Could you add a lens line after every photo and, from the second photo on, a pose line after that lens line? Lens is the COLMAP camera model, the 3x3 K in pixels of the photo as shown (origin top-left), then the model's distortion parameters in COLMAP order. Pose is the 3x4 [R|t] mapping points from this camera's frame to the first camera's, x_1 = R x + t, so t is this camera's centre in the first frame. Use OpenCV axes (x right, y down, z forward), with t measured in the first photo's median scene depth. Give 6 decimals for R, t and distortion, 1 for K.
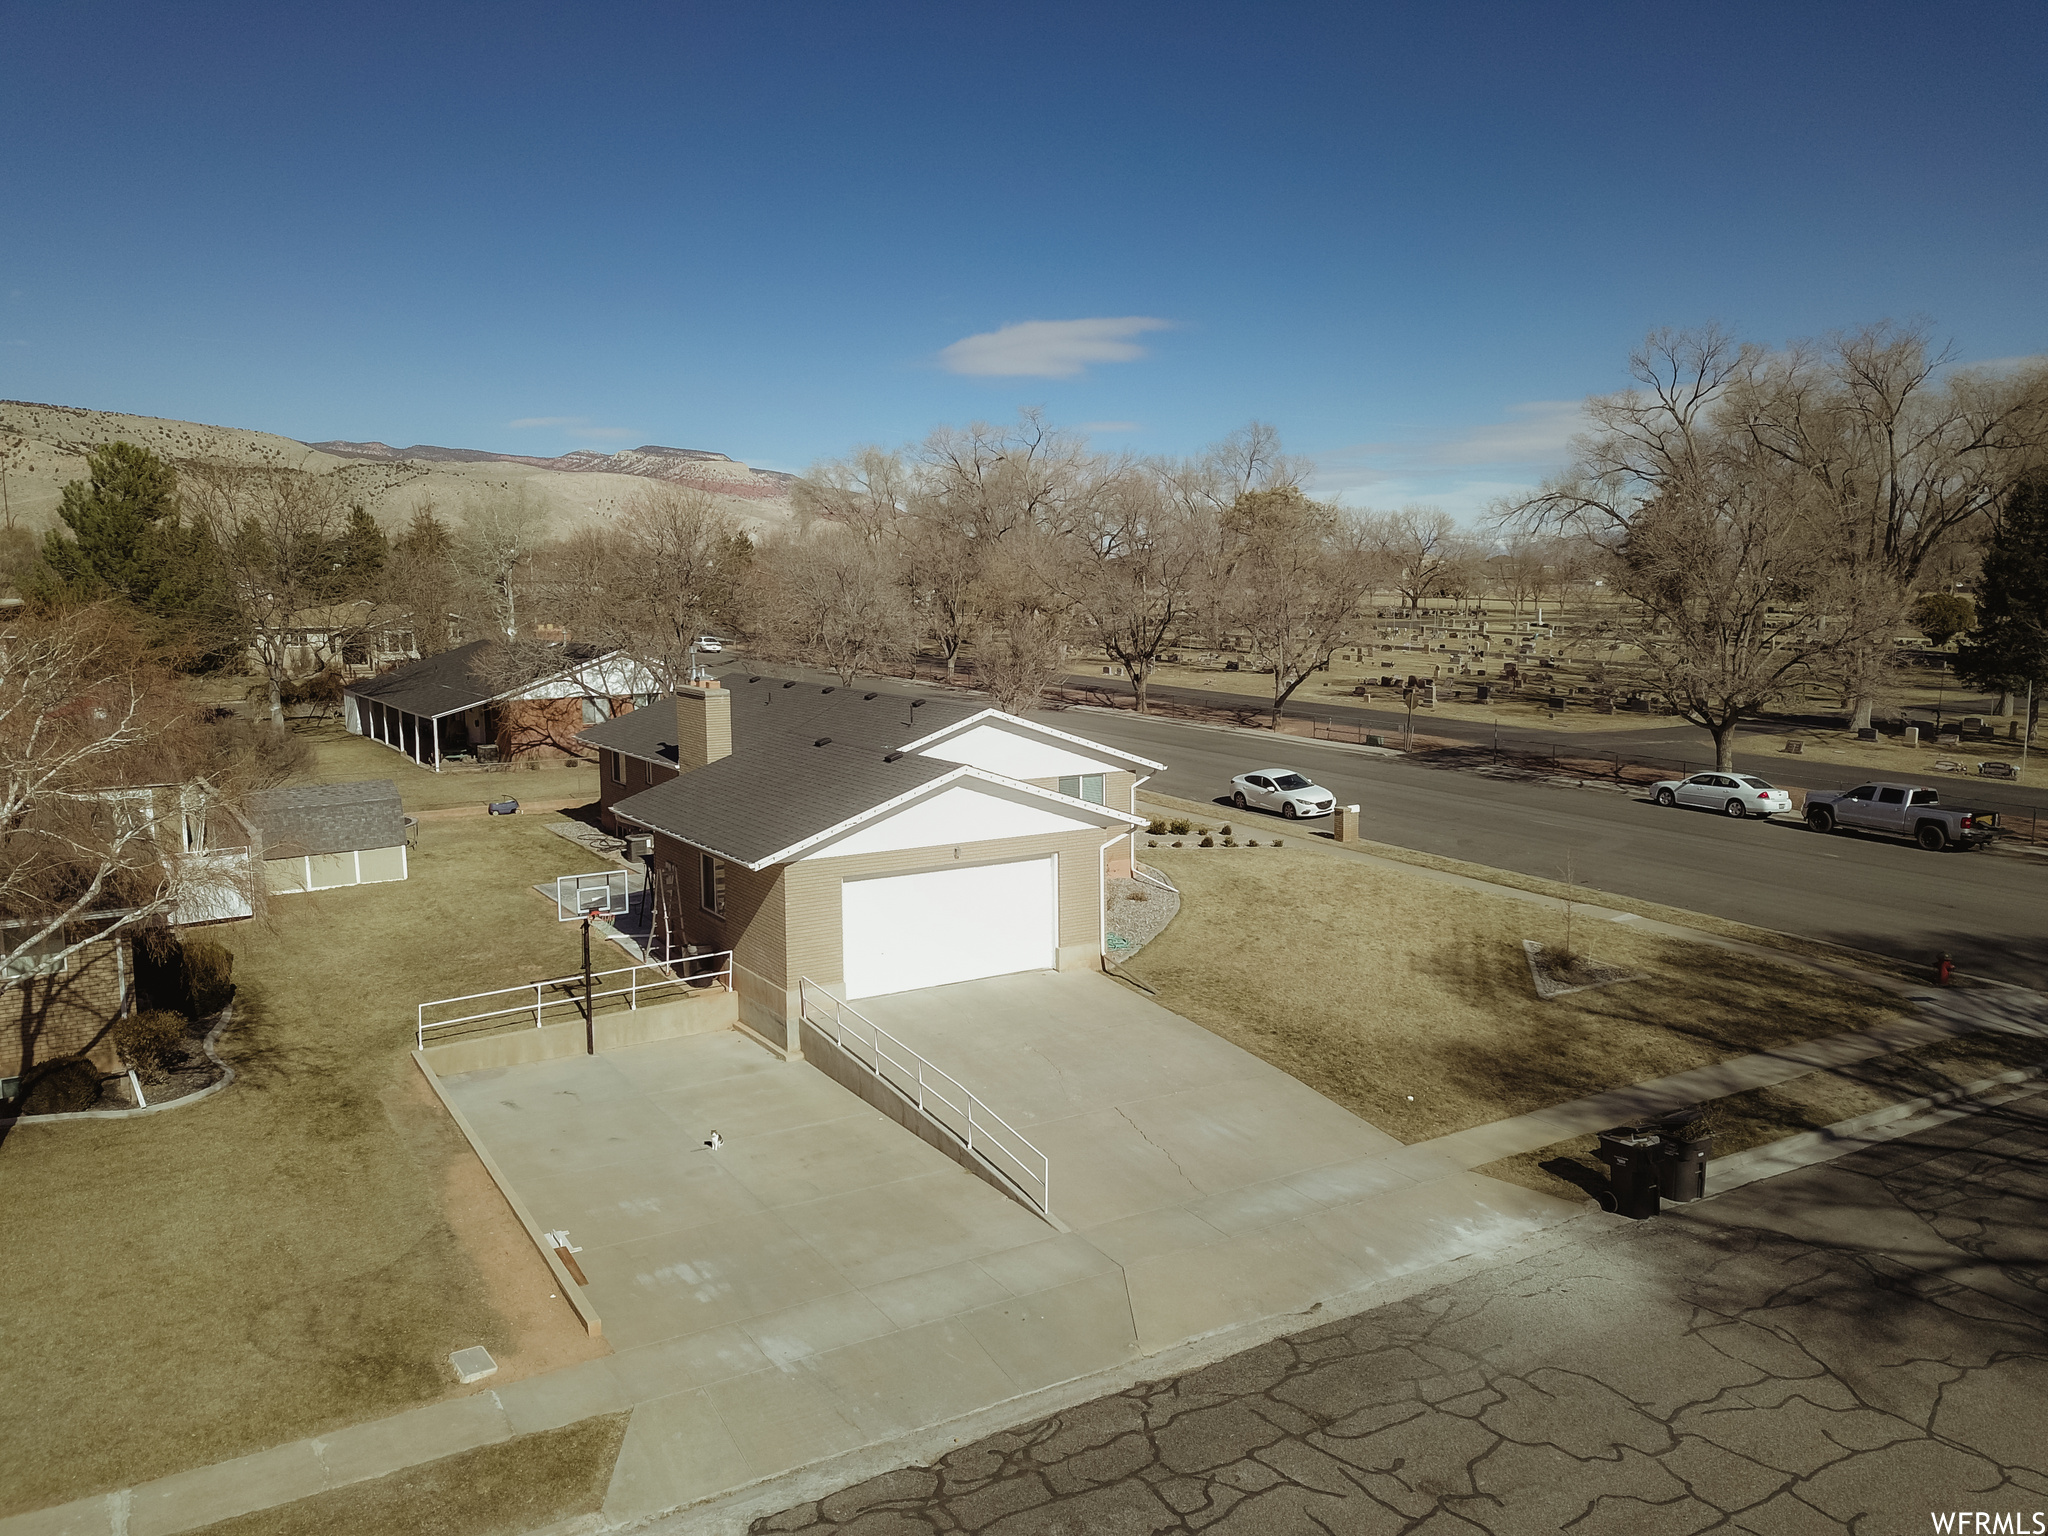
lens RADIAL K [[1574.6, 0, 1024.0], [0, 1574.6, 768.0], [0, 0, 1]] dist [0.005911, 0.005523]
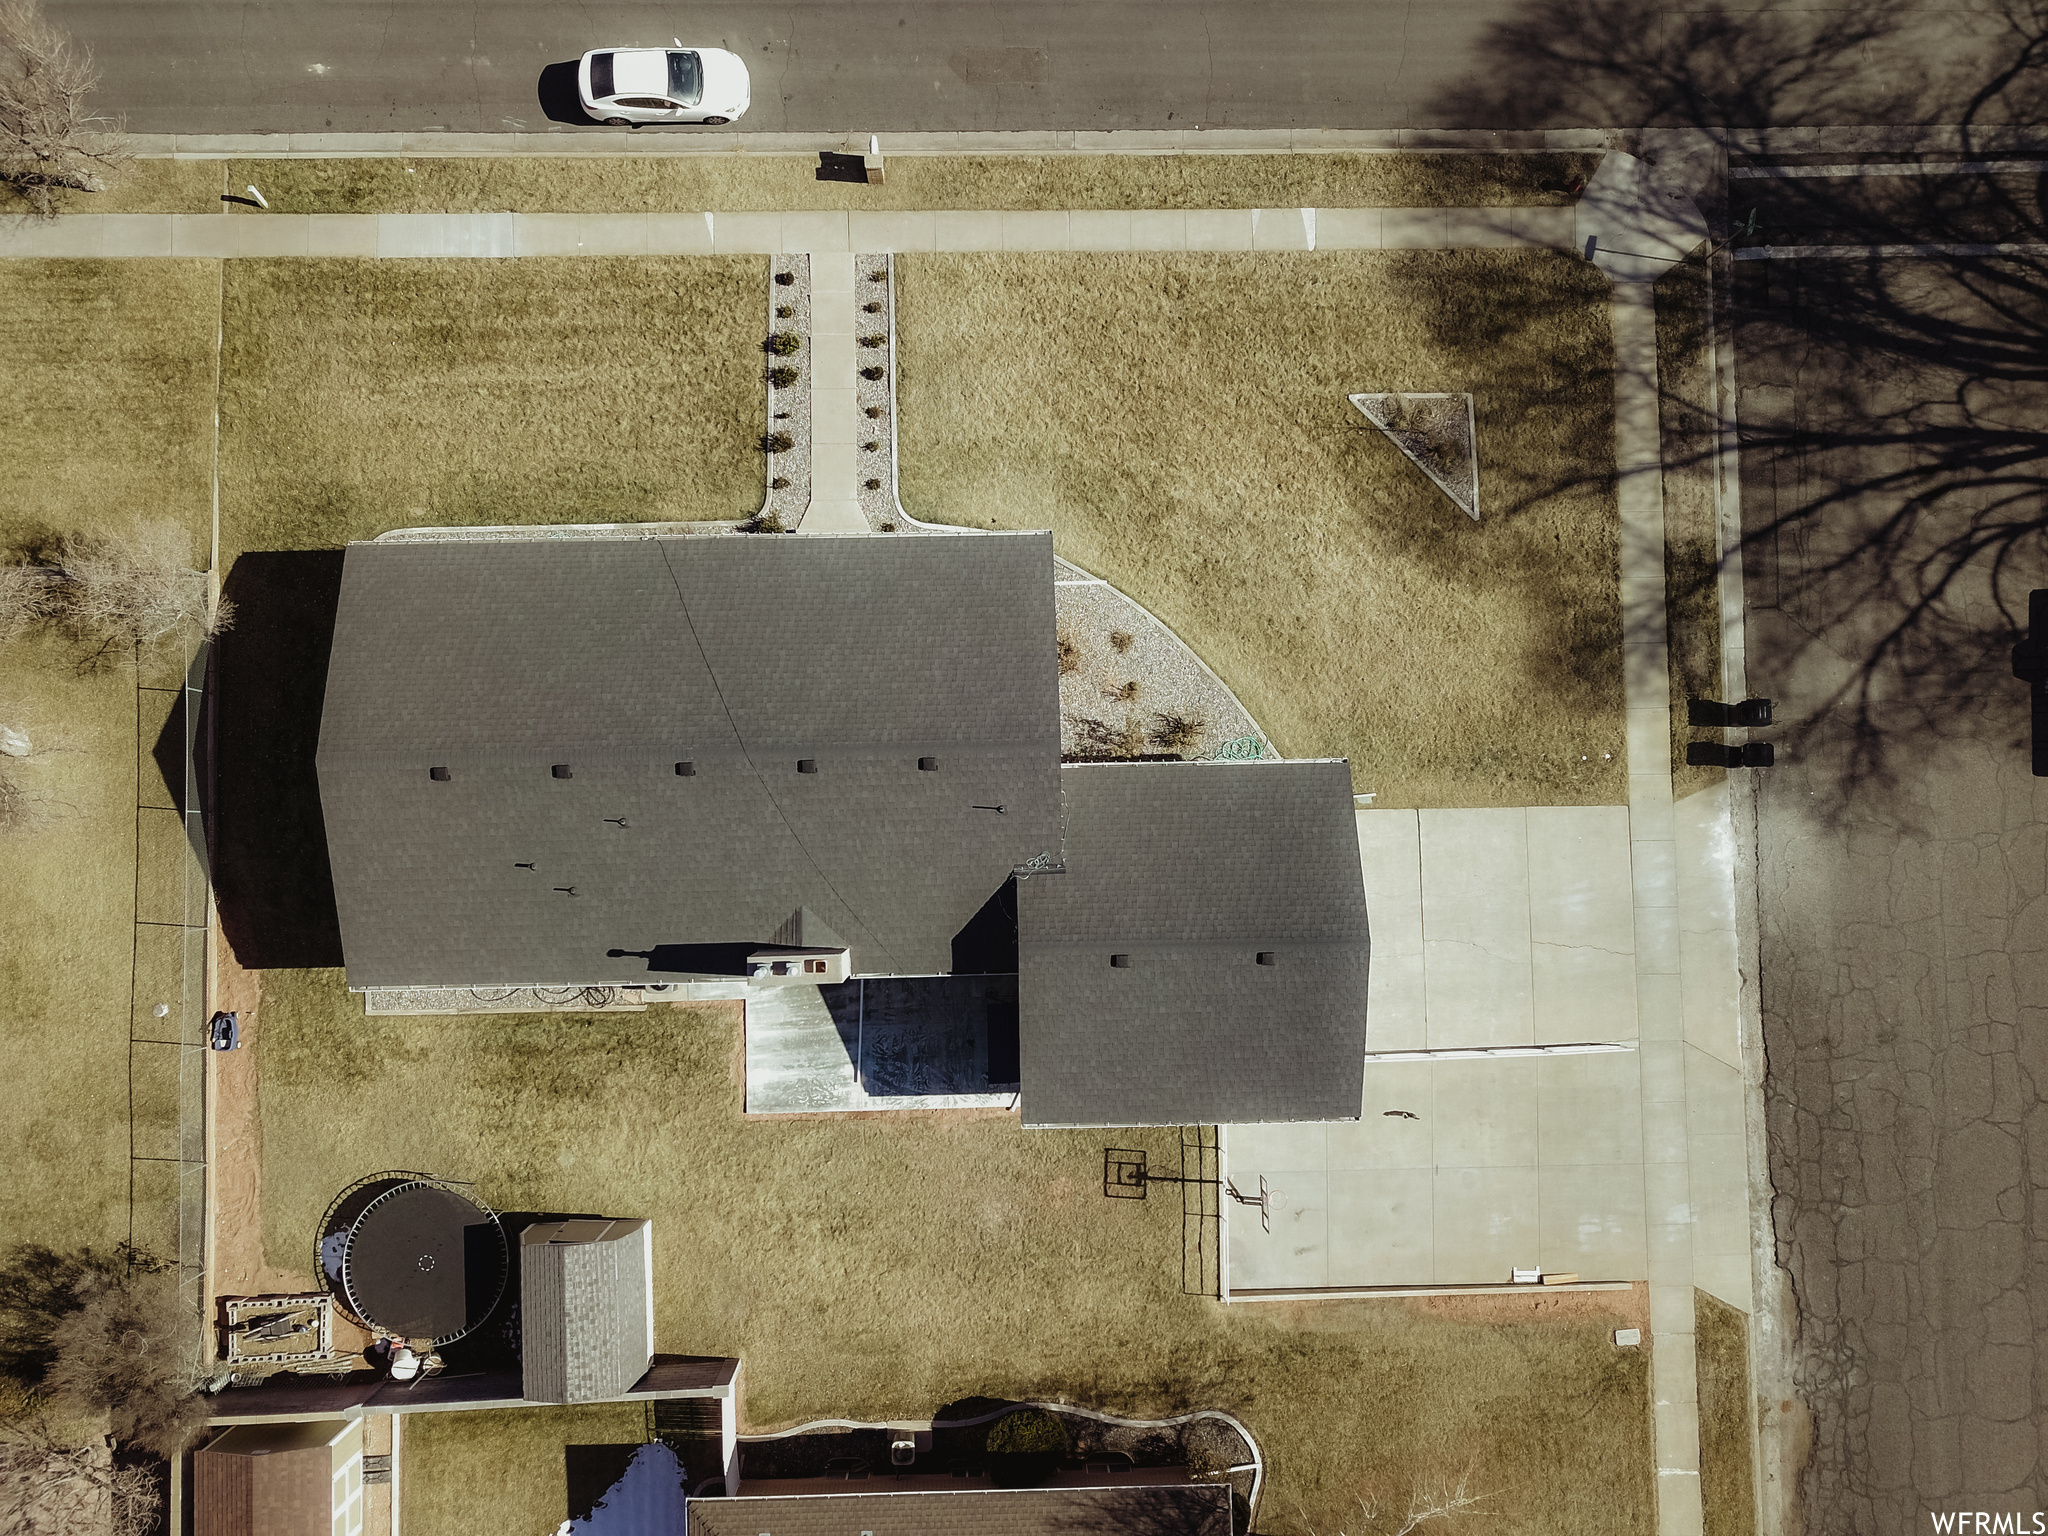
lens RADIAL K [[1574.6, 0, 1024.0], [0, 1574.6, 768.0], [0, 0, 1]] dist [0.005911, 0.005523]
pose [[0.506409, -0.860175, 0.060413, -0.156324], [0.074357, 0.113361, 0.990768, -1.490617], [-0.859081, -0.497242, 0.121367, 1.357075]]
